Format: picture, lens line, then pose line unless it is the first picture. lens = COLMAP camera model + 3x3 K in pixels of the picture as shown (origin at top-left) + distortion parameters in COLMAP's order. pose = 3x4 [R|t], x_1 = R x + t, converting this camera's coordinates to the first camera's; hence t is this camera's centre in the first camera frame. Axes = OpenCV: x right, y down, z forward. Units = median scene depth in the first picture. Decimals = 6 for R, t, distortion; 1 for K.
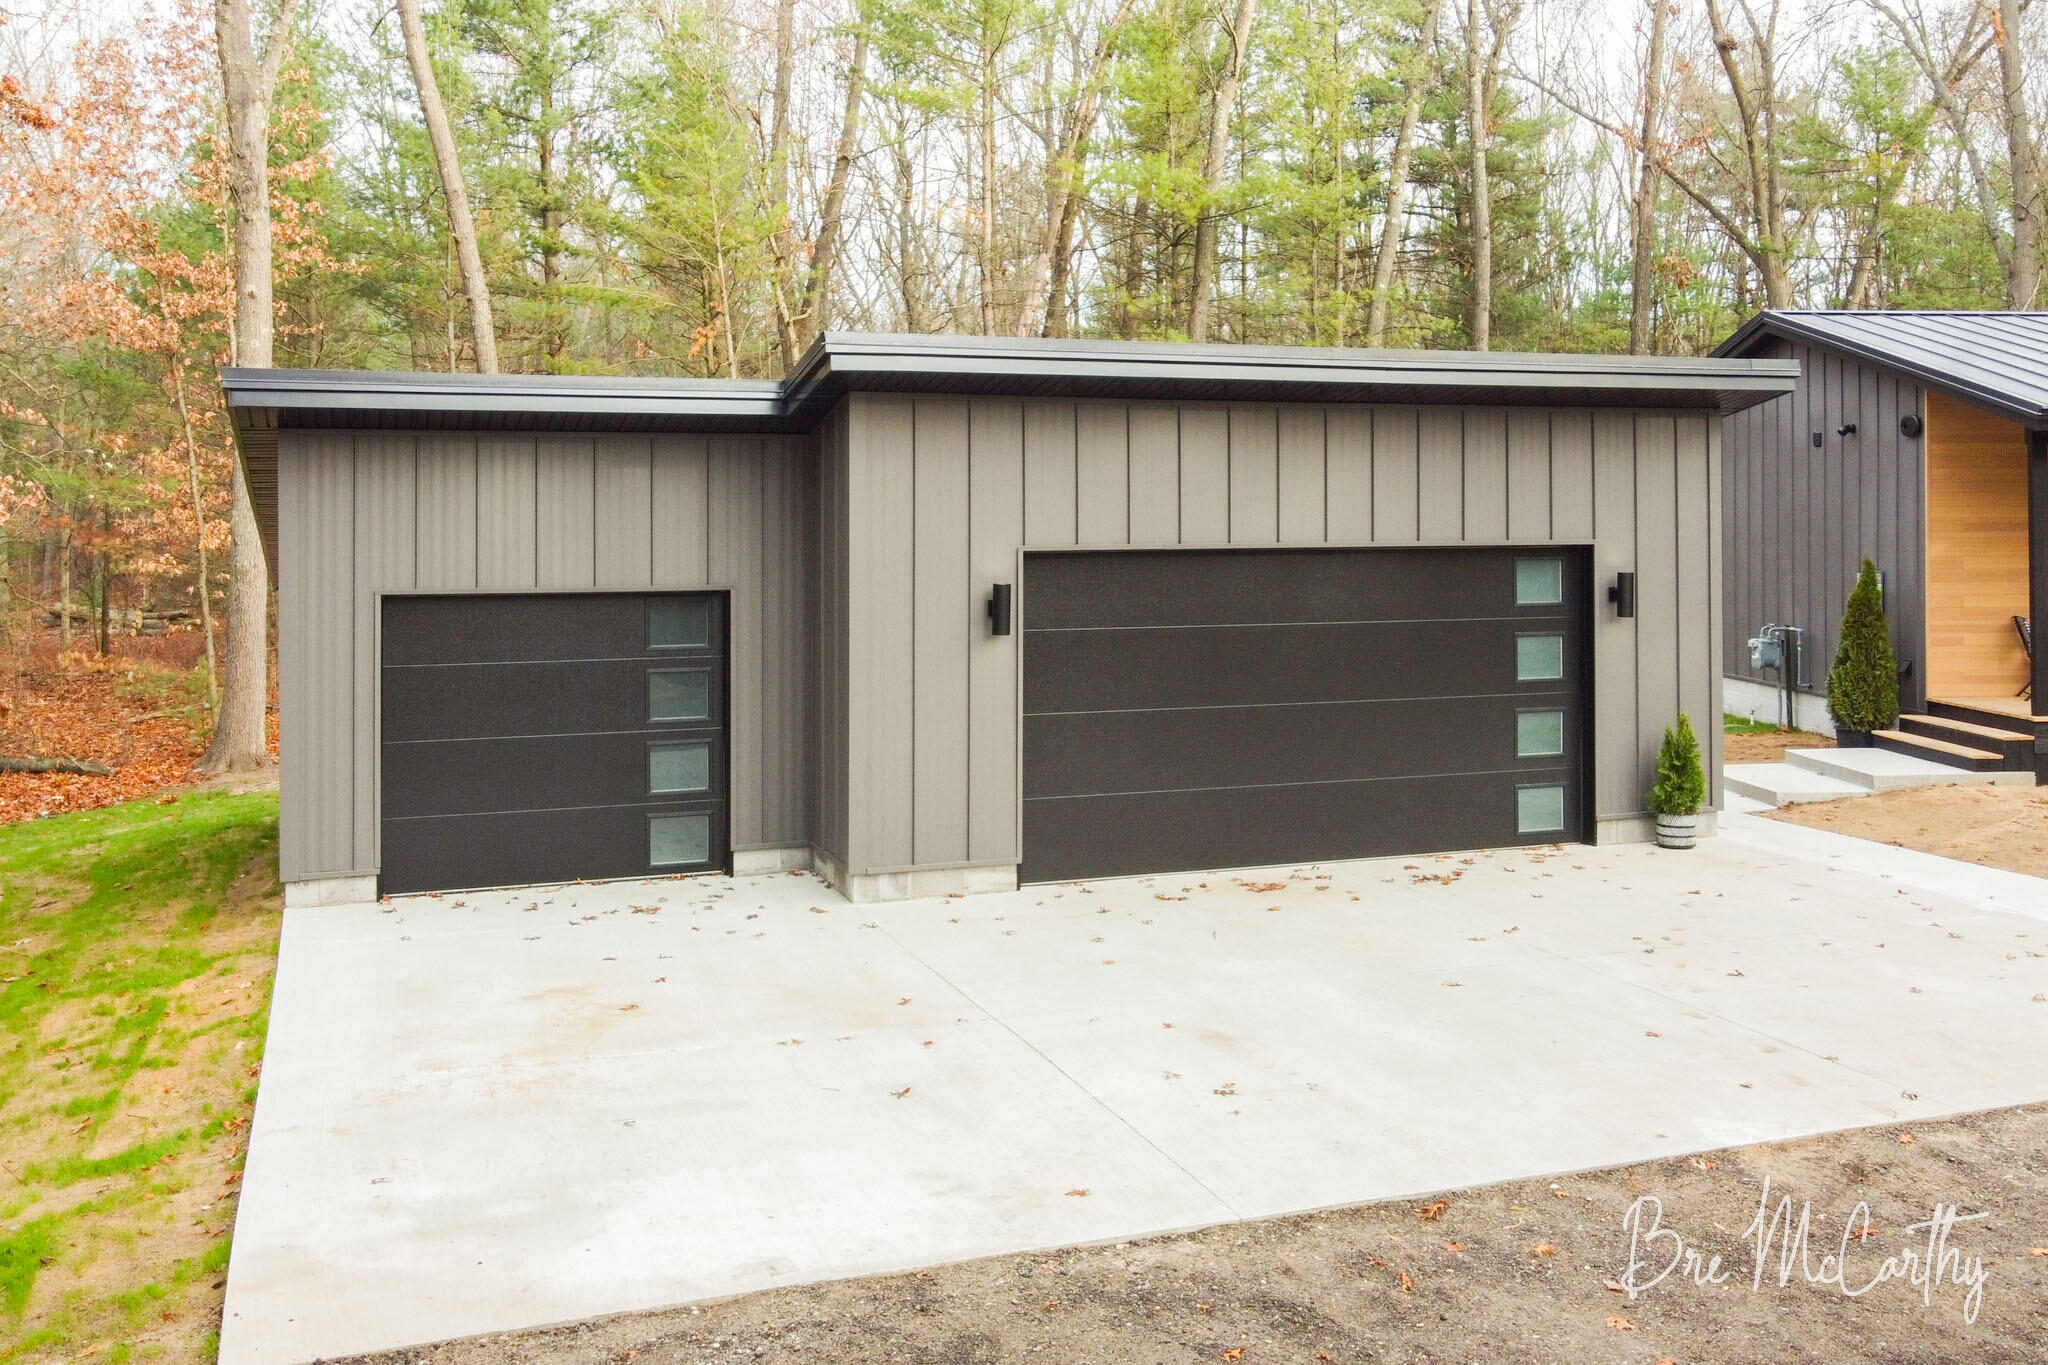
lens RADIAL K [[1733.4, 0, 1029.6], [0, 1733.4, 511.8], [0, 0, 1]] dist [-0.007311, 0.004385]
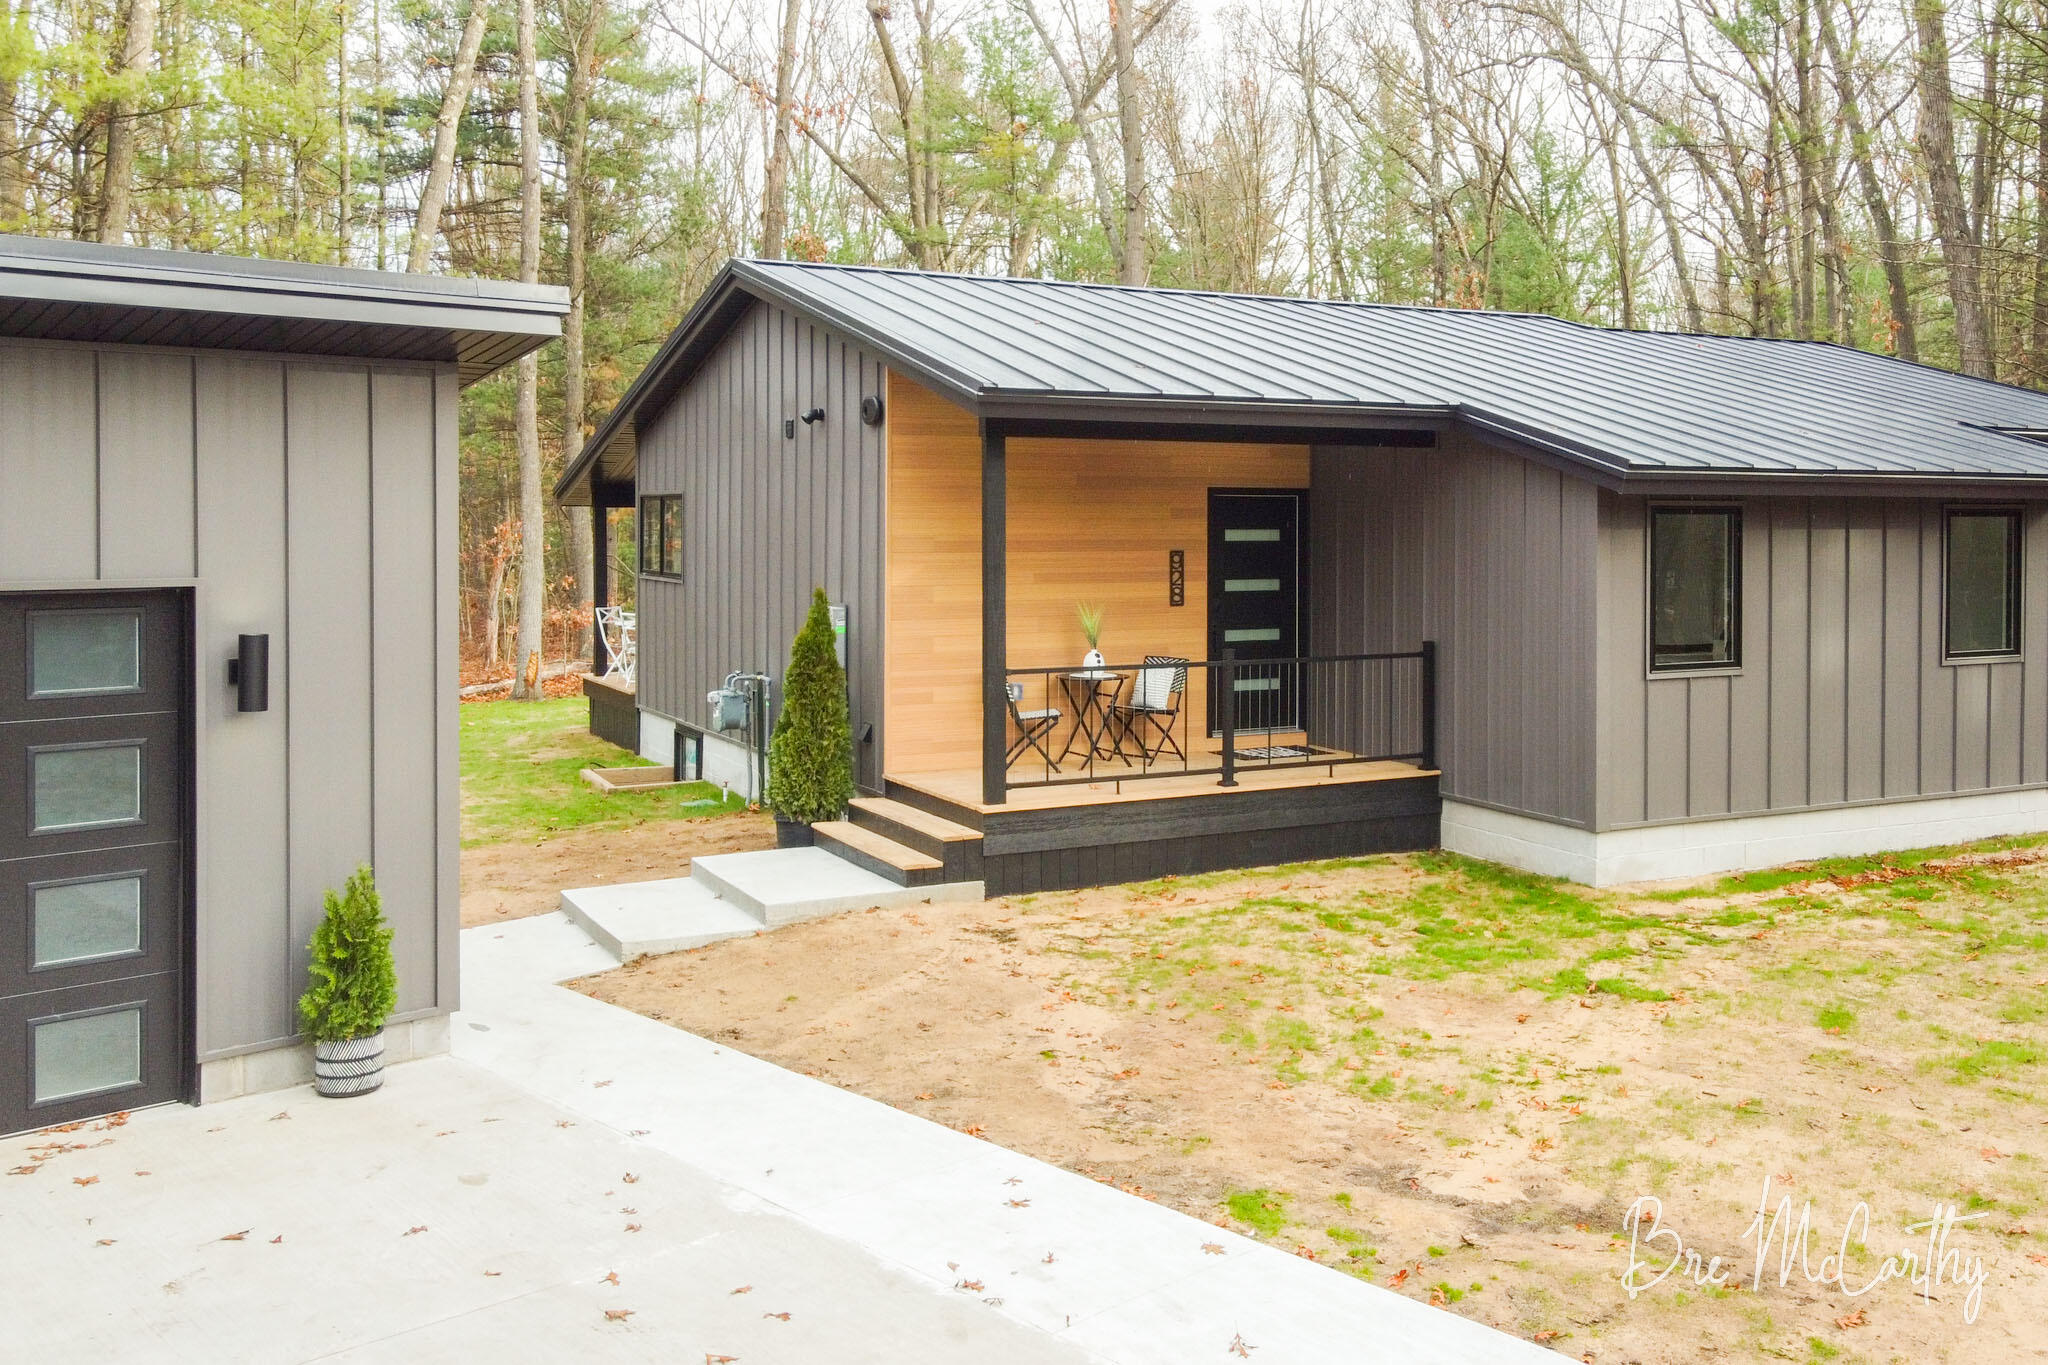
lens RADIAL K [[1733.4, 0, 1029.6], [0, 1733.4, 511.8], [0, 0, 1]] dist [-0.007311, 0.004385]
pose [[0.919422, 0.007393, 0.393202, 0.353588], [-0.007427, 0.999971, -0.001434, -0.006899], [-0.393202, -0.001602, 0.919451, 0.360285]]
